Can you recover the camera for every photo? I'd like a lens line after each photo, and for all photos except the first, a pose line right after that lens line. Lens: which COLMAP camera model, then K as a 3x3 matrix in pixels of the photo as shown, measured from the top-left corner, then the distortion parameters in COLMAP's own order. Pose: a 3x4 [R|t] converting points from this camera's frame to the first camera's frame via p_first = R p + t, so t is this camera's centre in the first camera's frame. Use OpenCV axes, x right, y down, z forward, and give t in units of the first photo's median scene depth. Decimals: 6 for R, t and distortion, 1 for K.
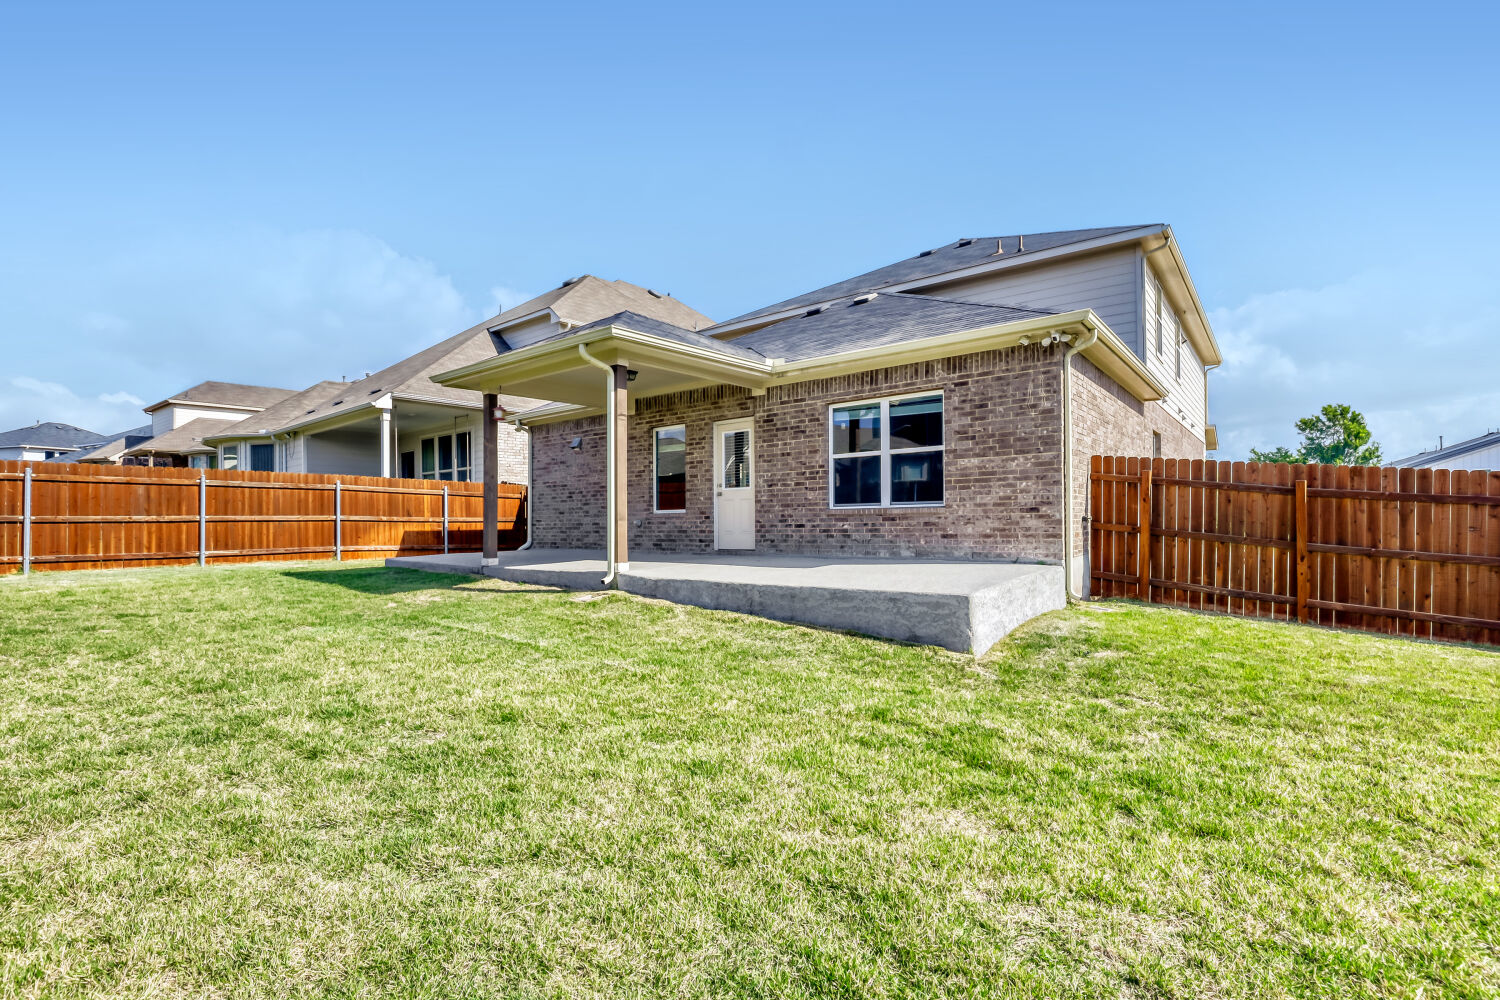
lens RADIAL K [[693.4, 0, 746.9], [0, 693.4, 514.4], [0, 0, 1]] dist [-0.028669, 0.004040]
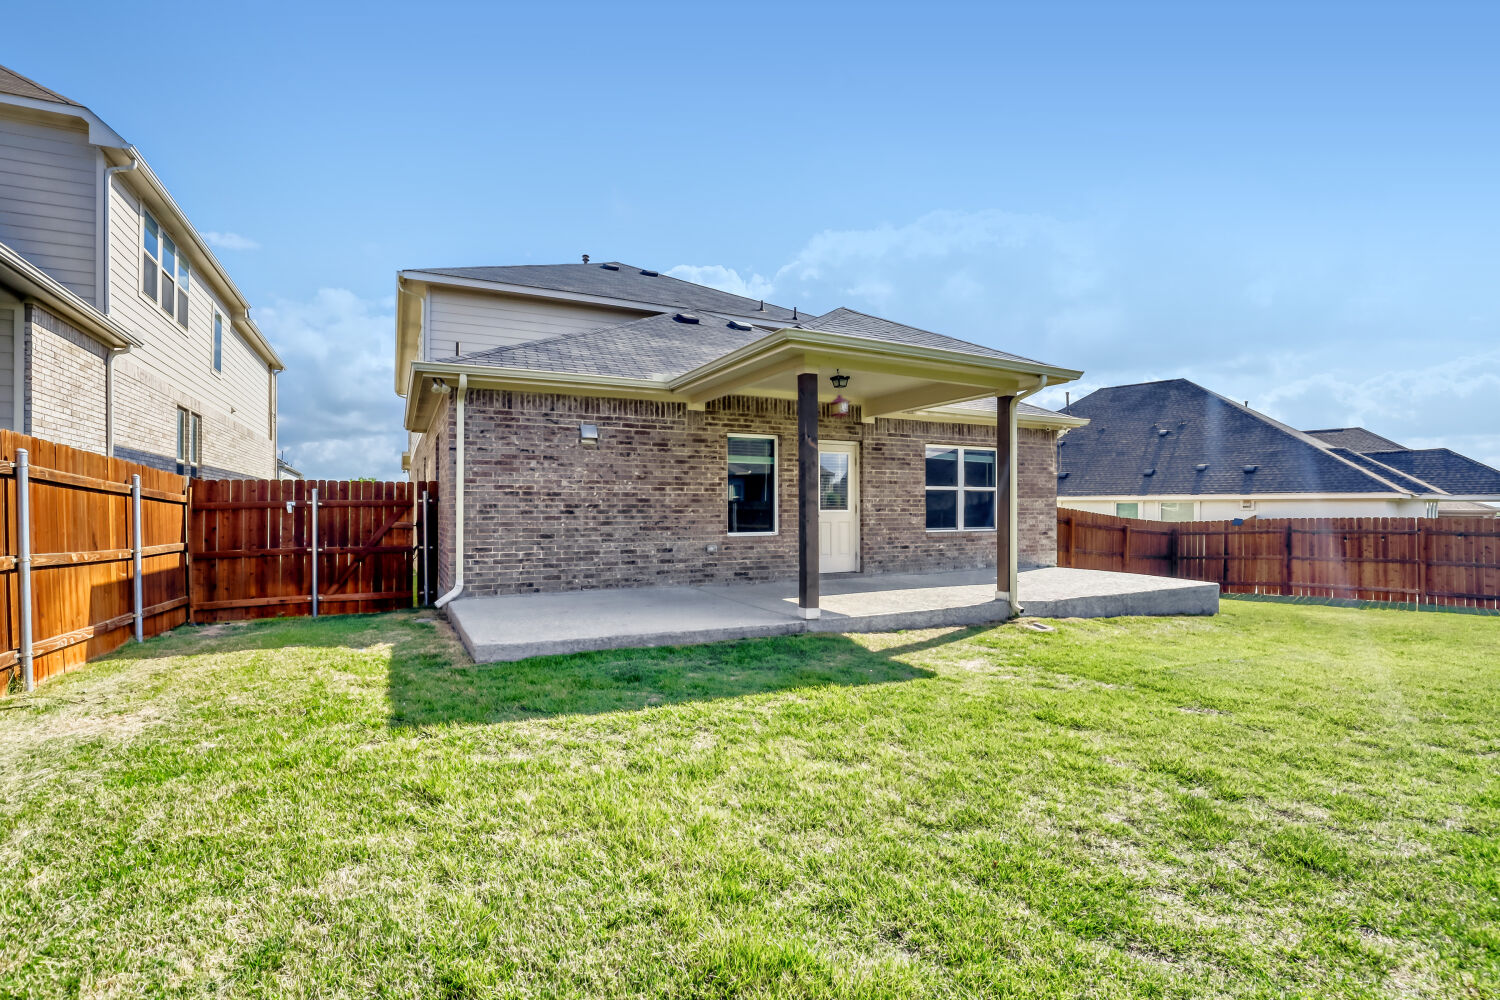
lens RADIAL K [[693.4, 0, 748.5], [0, 693.4, 506.0], [0, 0, 1]] dist [-0.028669, 0.004040]
pose [[0.414601, 0.019097, 0.909803, -0.698027], [-0.010182, 0.999815, -0.016347, -0.019467], [-0.909946, -0.002486, 0.414719, 0.507896]]
